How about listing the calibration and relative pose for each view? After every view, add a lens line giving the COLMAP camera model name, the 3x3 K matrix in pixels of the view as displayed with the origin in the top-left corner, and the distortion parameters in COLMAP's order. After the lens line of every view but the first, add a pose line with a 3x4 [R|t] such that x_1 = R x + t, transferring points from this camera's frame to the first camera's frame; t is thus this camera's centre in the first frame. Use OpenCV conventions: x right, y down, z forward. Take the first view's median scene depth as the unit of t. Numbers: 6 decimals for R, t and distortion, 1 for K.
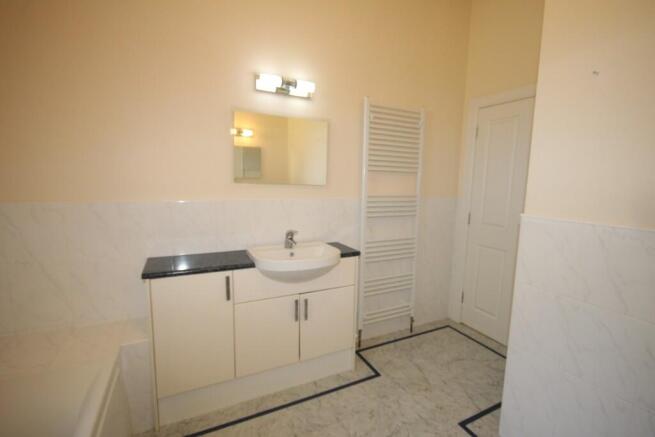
lens RADIAL K [[303.9, 0, 329.5], [0, 303.9, 214.7], [0, 0, 1]] dist [-0.001313, 0.000113]
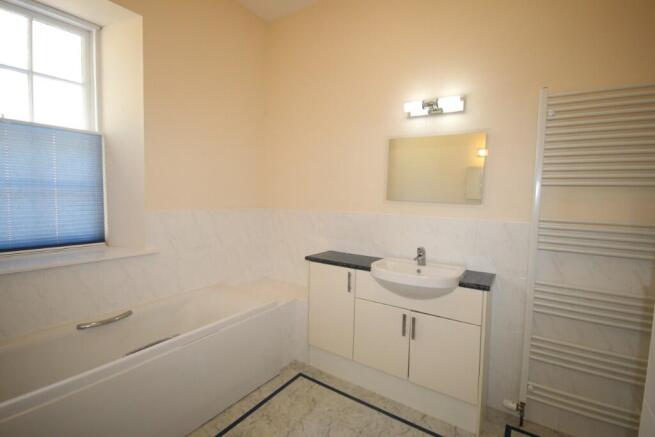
lens RADIAL K [[303.9, 0, 329.5], [0, 303.9, 214.7], [0, 0, 1]] dist [-0.001313, 0.000113]
pose [[0.493312, 0.041274, -0.868872, 0.620462], [-0.116746, 0.992978, -0.019115, -0.001187], [0.861982, 0.110867, 0.494667, 0.242239]]
